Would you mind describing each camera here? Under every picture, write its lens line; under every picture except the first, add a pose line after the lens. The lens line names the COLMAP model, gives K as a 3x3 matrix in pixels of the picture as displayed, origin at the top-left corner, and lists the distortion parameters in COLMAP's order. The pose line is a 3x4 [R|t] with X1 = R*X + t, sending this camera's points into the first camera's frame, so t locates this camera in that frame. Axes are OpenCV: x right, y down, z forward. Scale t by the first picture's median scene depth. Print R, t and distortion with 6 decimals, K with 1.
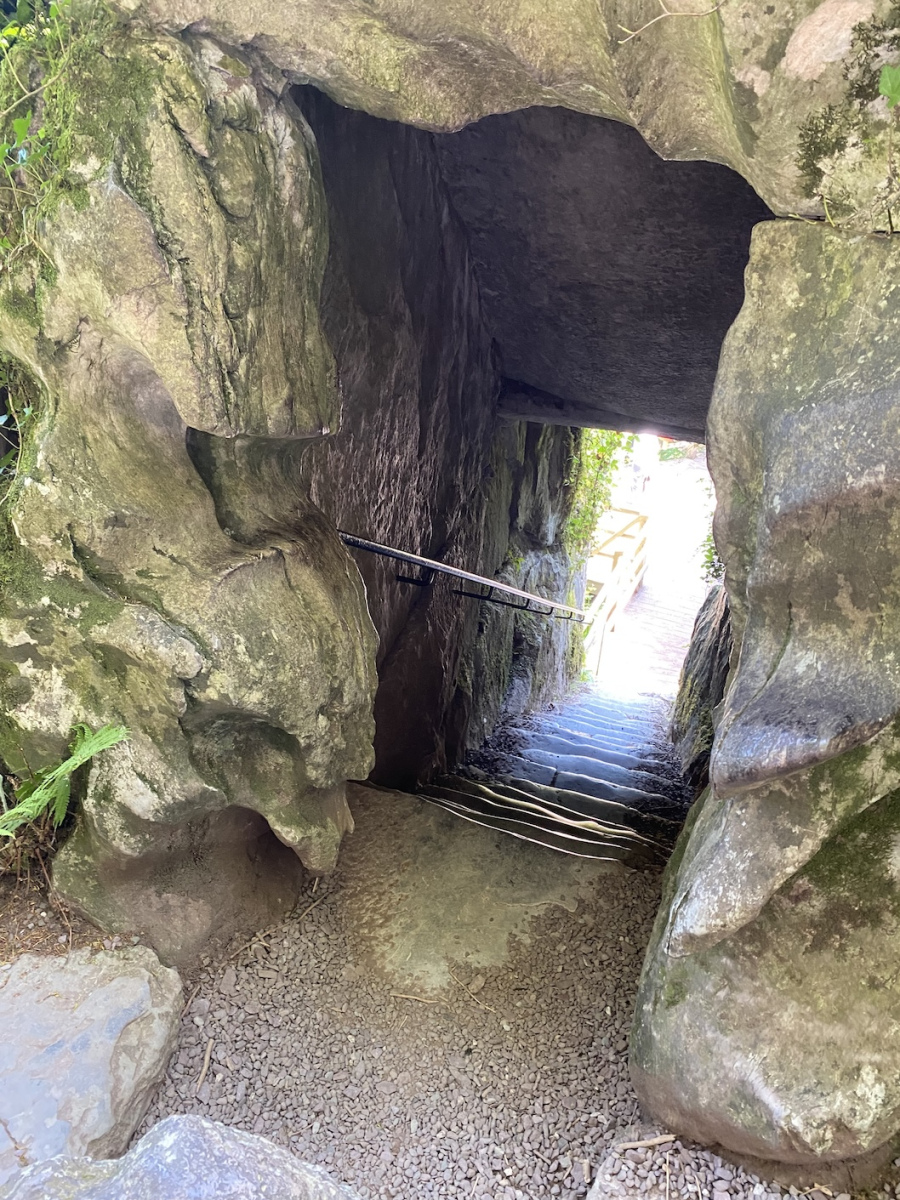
lens RADIAL K [[858.7, 0, 451.3], [0, 858.7, 598.9], [0, 0, 1]] dist [-0.002788, -0.040233]
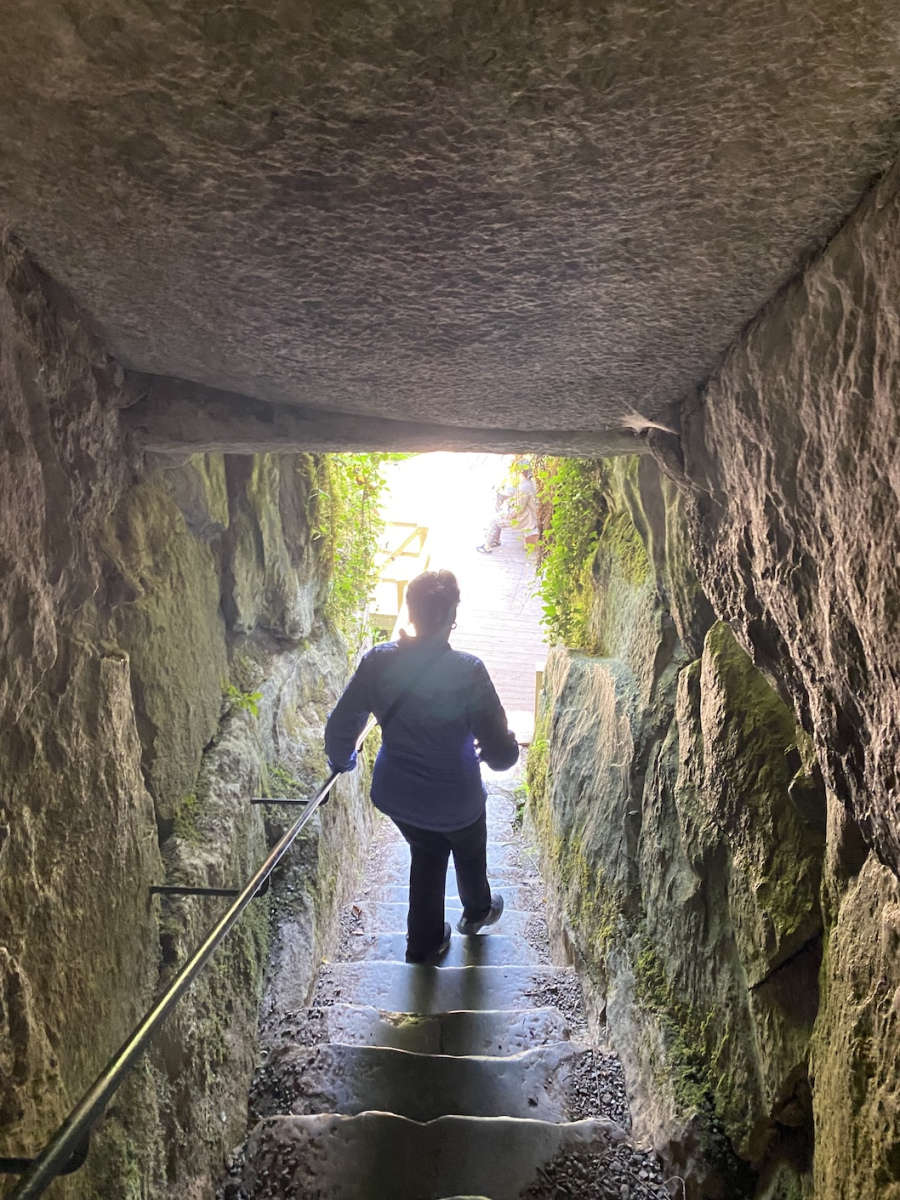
lens RADIAL K [[858.7, 0, 445.8], [0, 858.7, 601.4], [0, 0, 1]] dist [-0.002788, -0.040233]
pose [[0.954334, -0.176872, 0.240756, 0.069368], [0.174786, 0.984144, 0.030171, -0.093629], [-0.242275, 0.013287, 0.970117, 0.397215]]
